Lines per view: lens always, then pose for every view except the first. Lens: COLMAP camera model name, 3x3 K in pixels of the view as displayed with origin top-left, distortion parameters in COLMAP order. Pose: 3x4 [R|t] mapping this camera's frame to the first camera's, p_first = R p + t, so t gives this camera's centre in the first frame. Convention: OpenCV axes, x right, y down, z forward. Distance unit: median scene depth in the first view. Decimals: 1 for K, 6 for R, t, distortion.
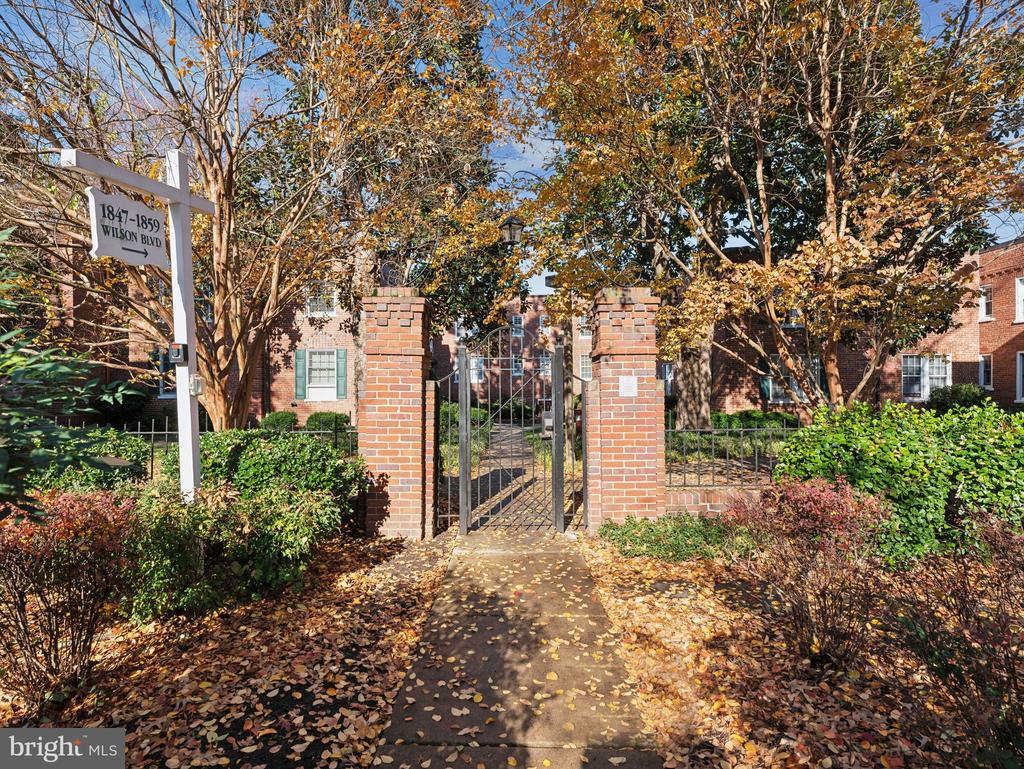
lens RADIAL K [[536.6, 0, 521.7], [0, 536.6, 385.0], [0, 0, 1]] dist [0.004188, 0.000440]
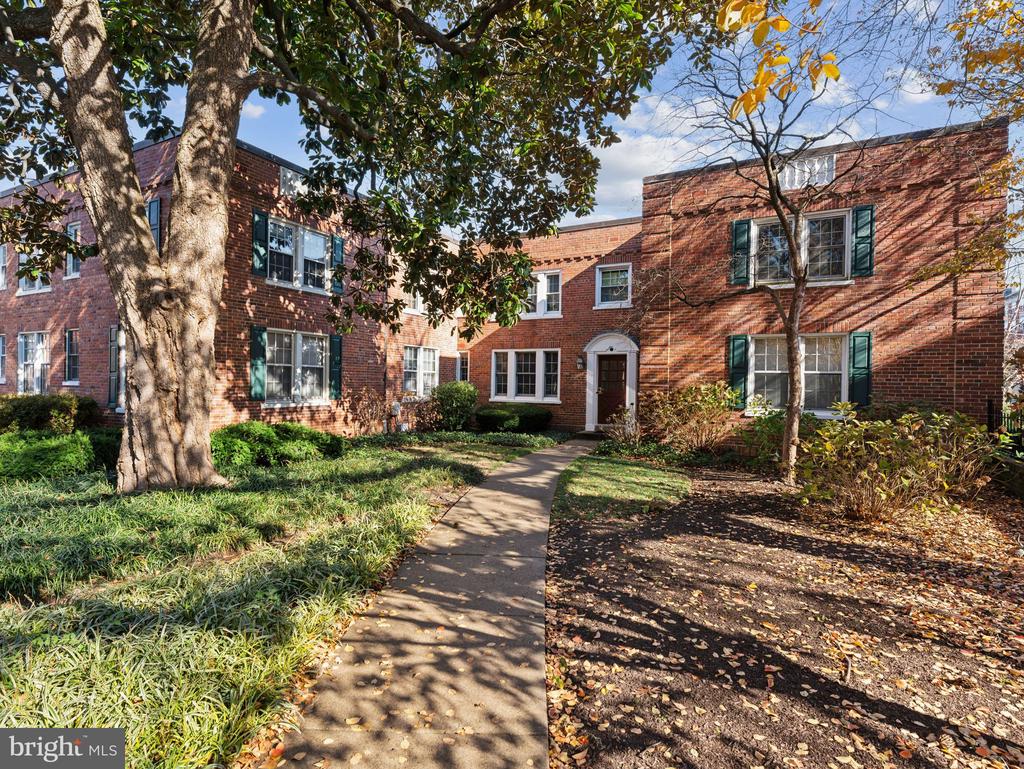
lens RADIAL K [[542.7, 0, 503.7], [0, 542.7, 386.2], [0, 0, 1]] dist [-0.002443, -0.000333]
pose [[0.515470, 0.011272, 0.856833, 0.070937], [-0.022318, 0.999751, 0.000275, 0.003865], [-0.856617, -0.019264, 0.515593, 0.435876]]
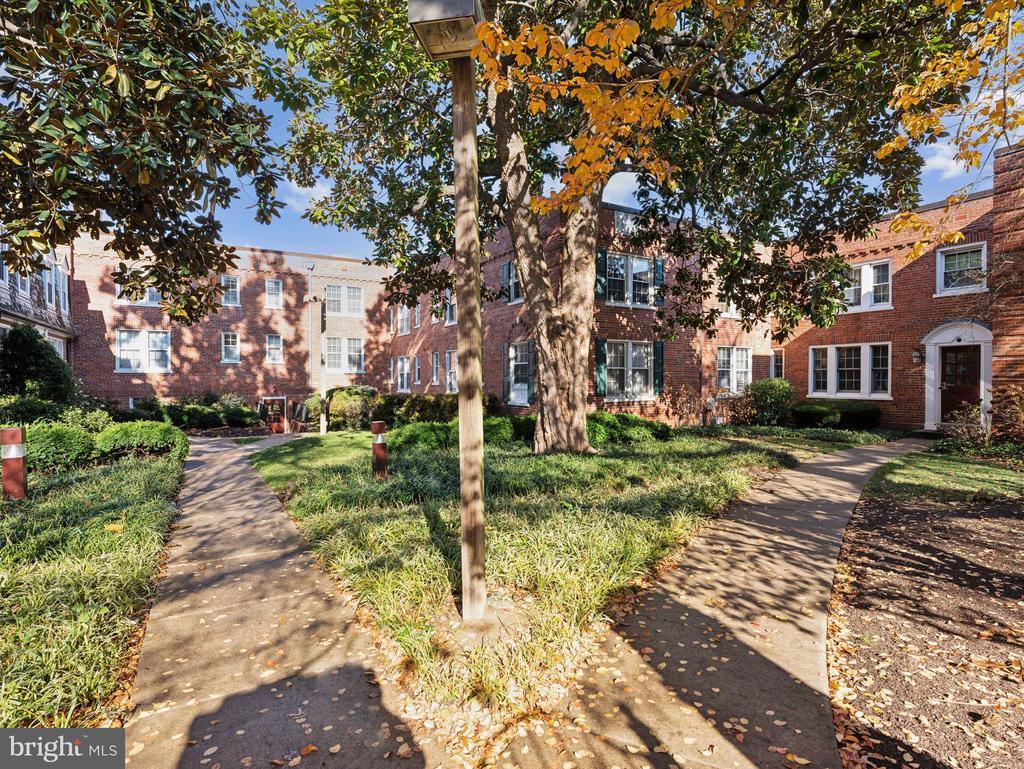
lens RADIAL K [[536.6, 0, 521.7], [0, 536.6, 385.0], [0, 0, 1]] dist [0.004188, 0.000440]
pose [[0.873558, 0.001259, 0.486718, -0.022724], [-0.006879, 0.999929, 0.009761, 0.003020], [-0.486671, -0.011875, 0.873505, 0.367726]]
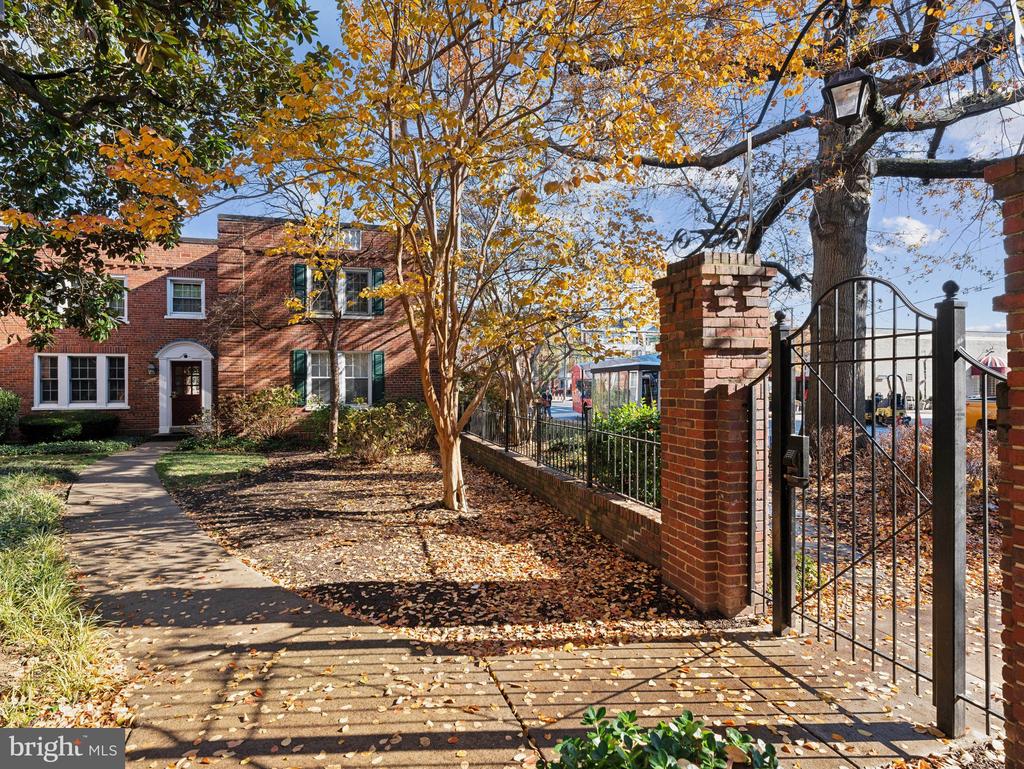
lens RADIAL K [[542.7, 0, 503.7], [0, 542.7, 386.2], [0, 0, 1]] dist [-0.002443, -0.000333]
pose [[-0.216748, 0.006812, 0.976204, -0.125553], [0.003729, 0.999974, -0.006150, 0.001219], [-0.976221, 0.002307, -0.216768, 0.403570]]
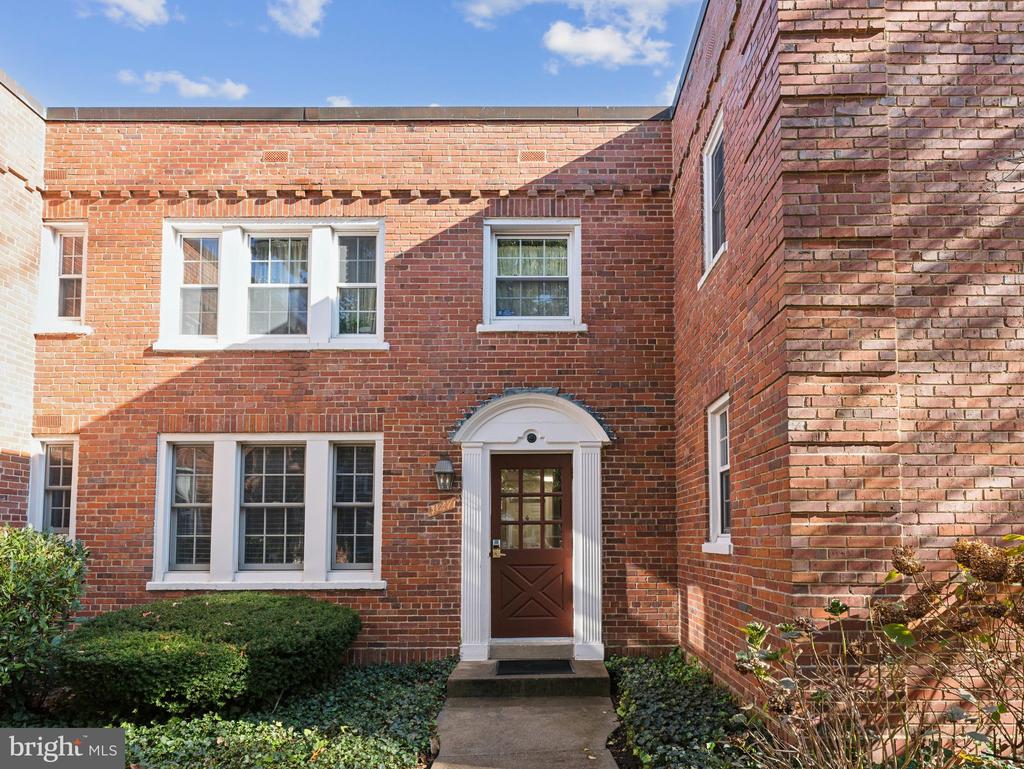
lens RADIAL K [[542.2, 0, 546.3], [0, 542.2, 516.8], [0, 0, 1]] dist [-0.003080, -0.000739]
pose [[0.014352, 0.054301, 0.998421, 0.555277], [0.001052, 0.998523, -0.054322, 0.006175], [-0.999896, 0.001830, 0.014274, 0.709233]]
